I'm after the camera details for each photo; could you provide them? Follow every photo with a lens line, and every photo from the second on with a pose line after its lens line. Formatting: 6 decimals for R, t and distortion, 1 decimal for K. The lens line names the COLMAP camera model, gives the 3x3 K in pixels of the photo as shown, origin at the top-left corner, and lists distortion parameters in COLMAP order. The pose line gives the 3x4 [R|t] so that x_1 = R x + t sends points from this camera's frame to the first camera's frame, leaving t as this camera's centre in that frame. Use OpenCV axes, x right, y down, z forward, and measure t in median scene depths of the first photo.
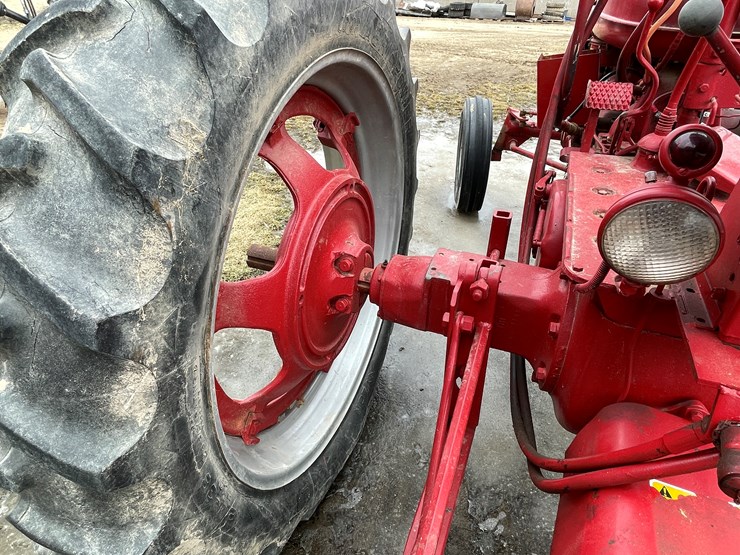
lens RADIAL K [[468.7, 0, 366.8], [0, 468.7, 272.5], [0, 0, 1]] dist [-0.002779, -0.002657]
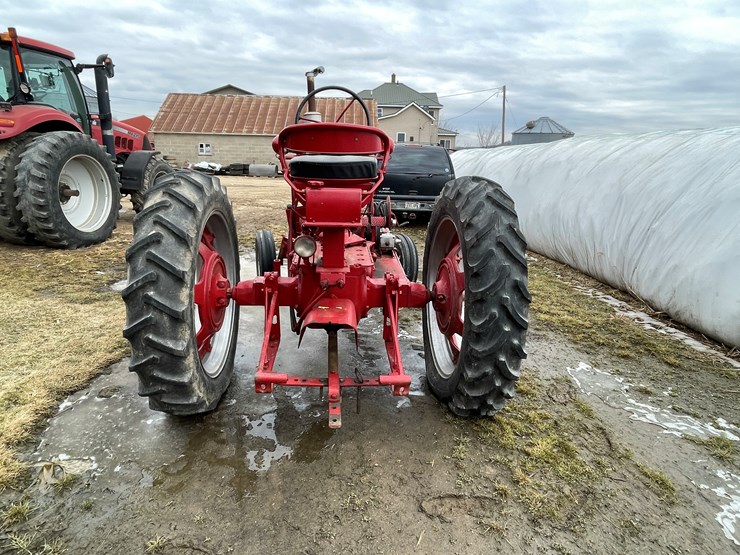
lens RADIAL K [[468.7, 0, 361.4], [0, 468.7, 276.0], [0, 0, 1]] dist [-0.002779, -0.002657]
pose [[0.911699, -0.092256, 0.400366, -0.047786], [0.199572, 0.951220, -0.235268, 0.089457], [-0.359132, 0.294395, 0.885639, -0.204353]]
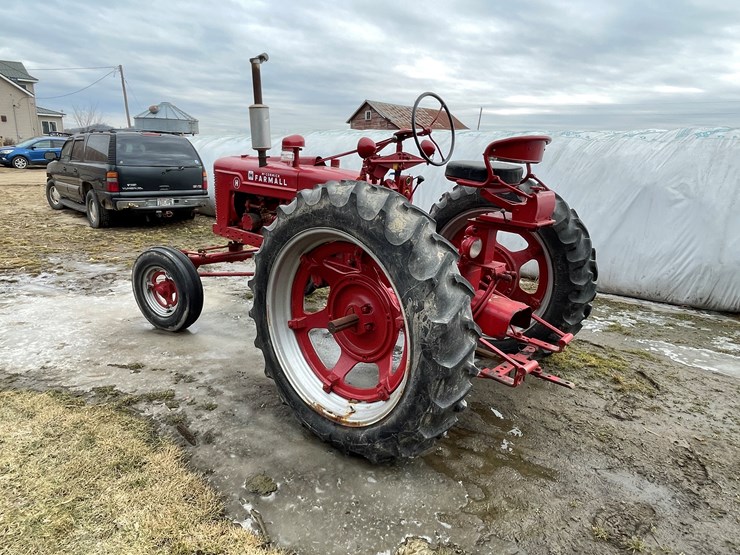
lens RADIAL K [[468.7, 0, 364.5], [0, 468.7, 274.2], [0, 0, 1]] dist [-0.002779, -0.002657]
pose [[0.346023, -0.236742, 0.907866, -0.275079], [0.458530, 0.886881, 0.056506, -0.040851], [-0.818546, 0.396731, 0.415435, 0.001527]]
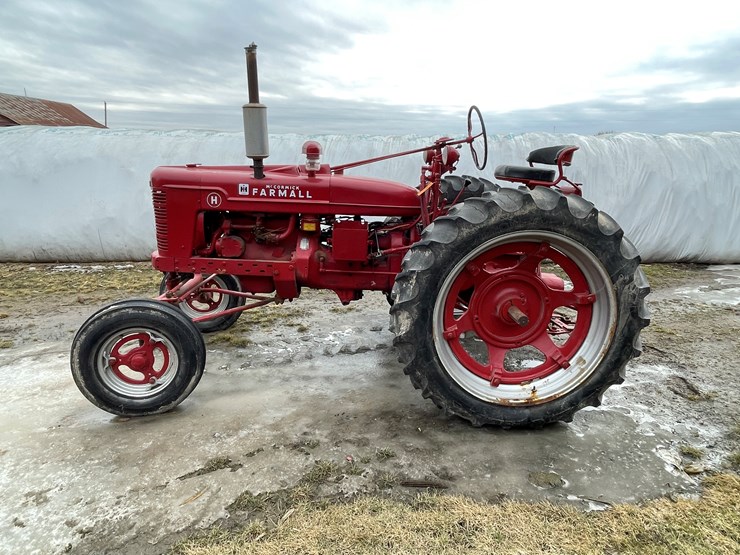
lens RADIAL K [[468.7, 0, 361.7], [0, 468.7, 272.3], [0, 0, 1]] dist [-0.002779, -0.002657]
pose [[-0.381752, -0.233609, 0.894255, -0.261308], [0.458555, 0.792187, 0.402700, -0.202997], [-0.802492, 0.563797, -0.195296, 0.273237]]
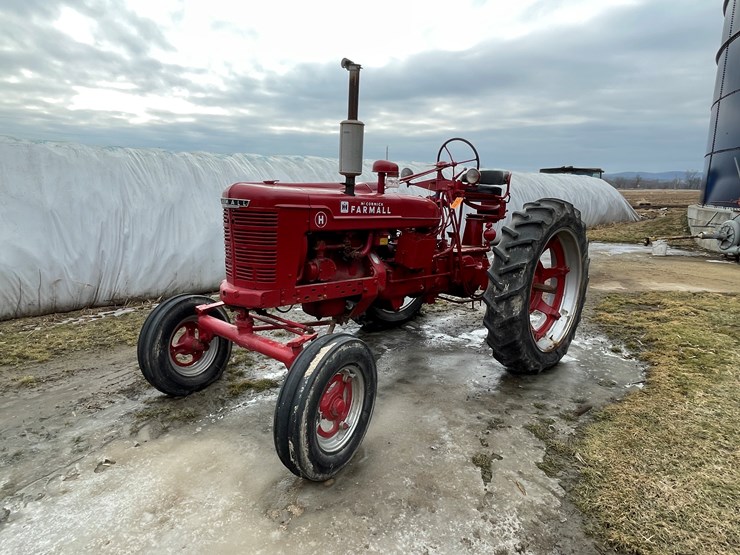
lens RADIAL K [[469.5, 0, 365.6], [0, 469.5, 274.8], [0, 0, 1]] dist [-0.003580, -0.001055]
pose [[-0.919714, -0.105286, 0.378208, -0.036537], [0.170823, 0.760067, 0.626991, -0.328479], [-0.353476, 0.641259, -0.681059, 0.505596]]
